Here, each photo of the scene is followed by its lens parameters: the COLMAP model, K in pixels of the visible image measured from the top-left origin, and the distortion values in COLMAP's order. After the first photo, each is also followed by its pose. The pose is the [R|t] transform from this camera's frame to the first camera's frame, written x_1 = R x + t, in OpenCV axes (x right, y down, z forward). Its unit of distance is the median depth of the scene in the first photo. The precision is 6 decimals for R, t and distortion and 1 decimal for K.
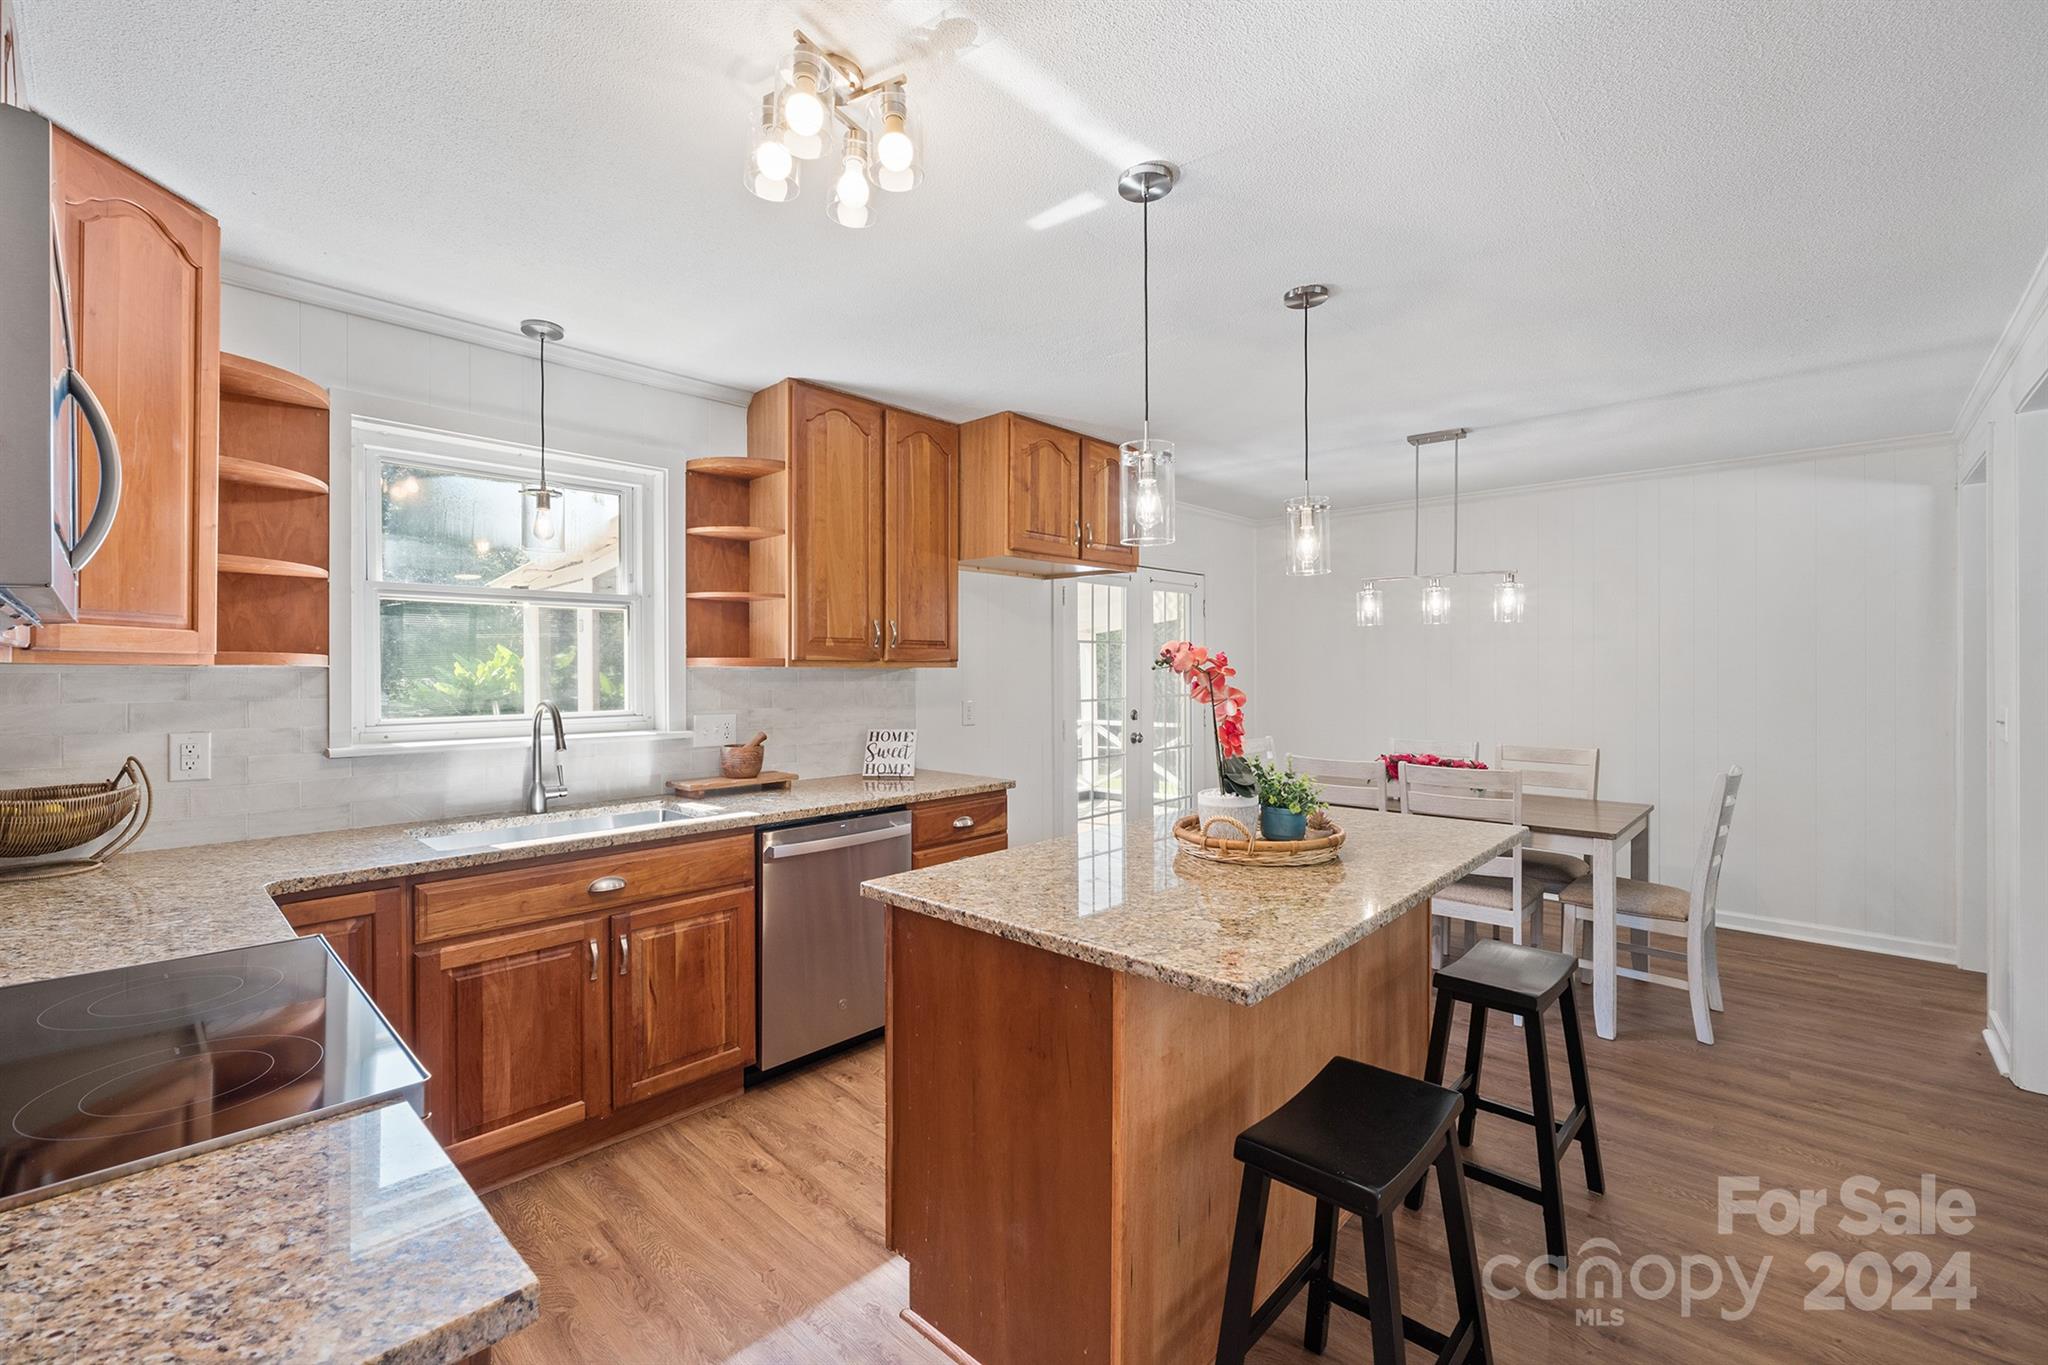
lens RADIAL K [[859.0, 0, 1020.0], [0, 859.0, 661.0], [0, 0, 1]] dist [-0.003038, 0.000045]
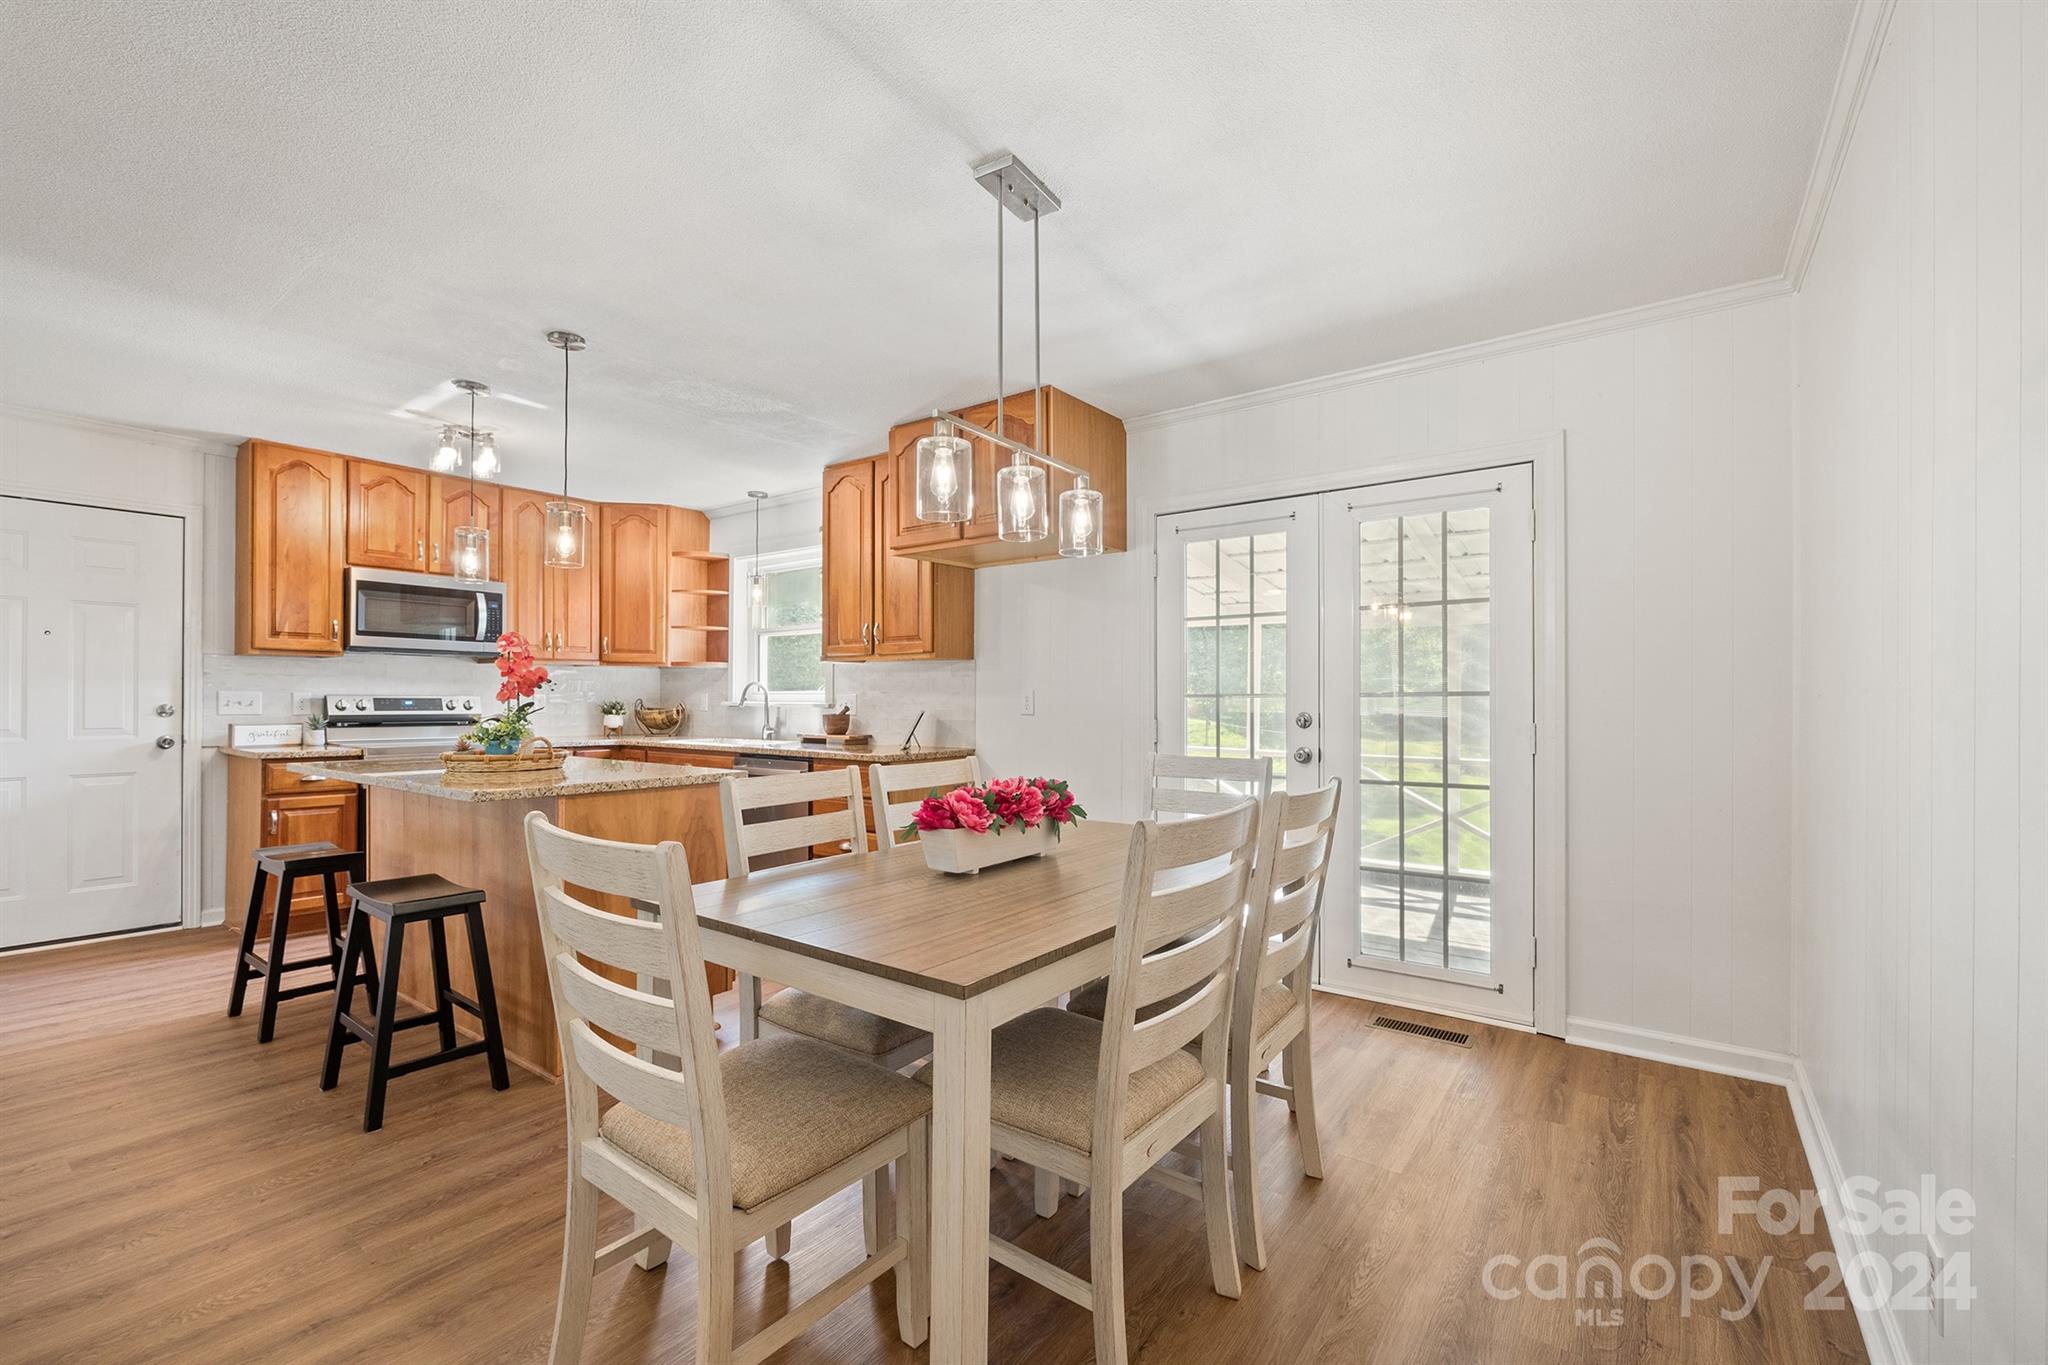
lens RADIAL K [[862.2, 0, 1019.2], [0, 862.2, 680.4], [0, 0, 1]] dist [0.002428, 0.000416]
pose [[0.122716, -0.022370, -0.992190, 1.222630], [0.003633, 0.999749, -0.022091, 0.072380], [0.992435, -0.000894, 0.122766, 1.115488]]
